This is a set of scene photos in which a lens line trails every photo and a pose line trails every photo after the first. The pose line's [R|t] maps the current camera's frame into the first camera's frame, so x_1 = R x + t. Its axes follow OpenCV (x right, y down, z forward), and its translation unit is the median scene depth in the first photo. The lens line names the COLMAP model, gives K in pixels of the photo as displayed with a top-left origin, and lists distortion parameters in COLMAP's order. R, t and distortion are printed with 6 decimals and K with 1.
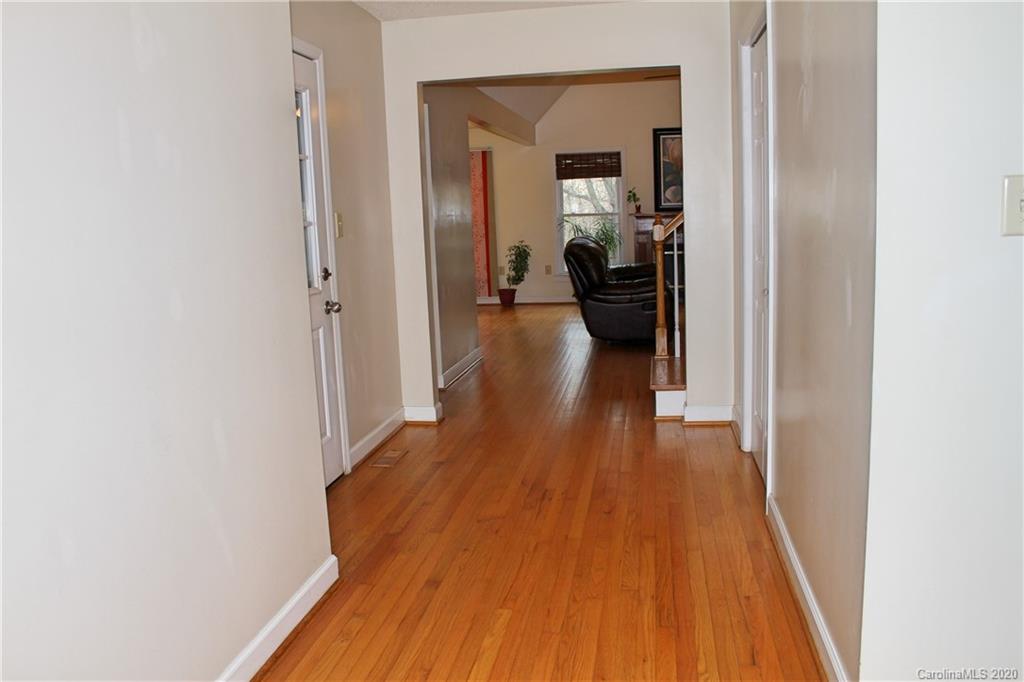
lens RADIAL K [[838.0, 0, 512.0], [0, 838.0, 341.0], [0, 0, 1]] dist [-0.160061, 0.125826]
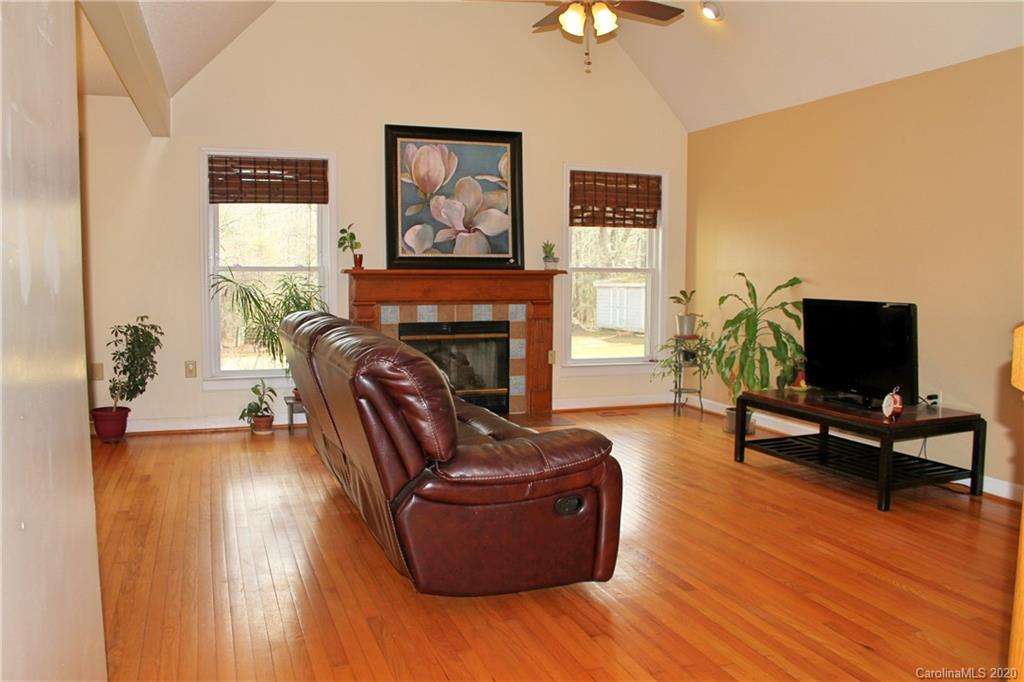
lens RADIAL K [[838.0, 0, 512.0], [0, 838.0, 341.0], [0, 0, 1]] dist [-0.160061, 0.125826]
pose [[0.871791, -0.000299, 0.489878, -0.035613], [0.034941, 0.997491, -0.061571, -0.065099], [-0.488630, 0.070794, 0.869614, 0.452092]]
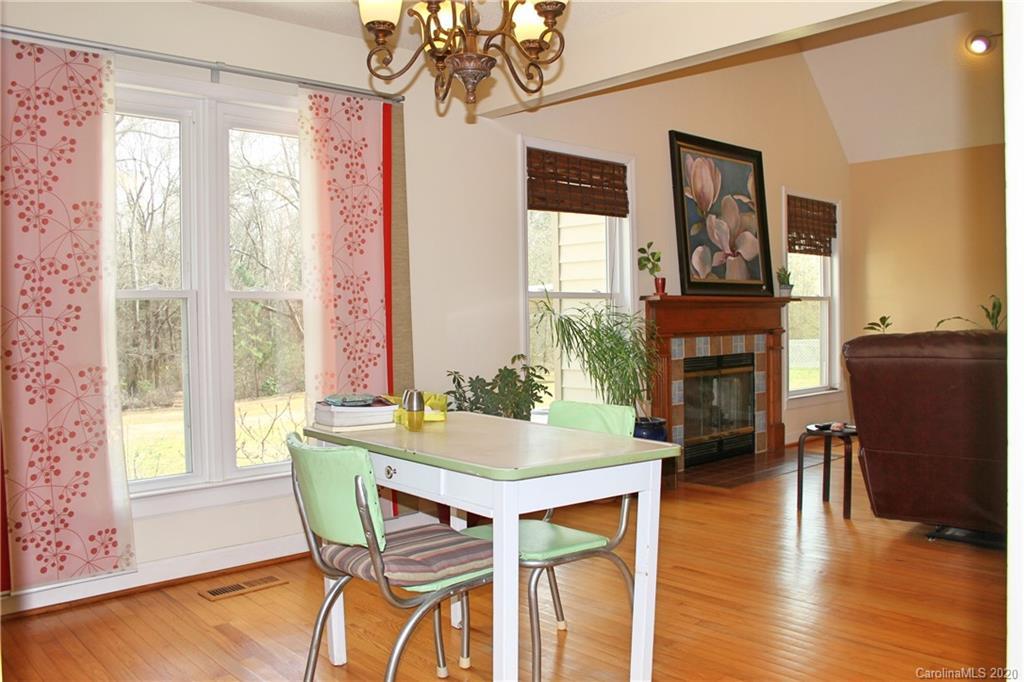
lens RADIAL K [[838.0, 0, 512.0], [0, 838.0, 341.0], [0, 0, 1]] dist [-0.160061, 0.125826]
pose [[0.619860, 0.007506, 0.784677, -0.278681], [0.109894, 0.989270, -0.096274, -0.089459], [-0.776980, 0.145908, 0.612384, 0.767688]]
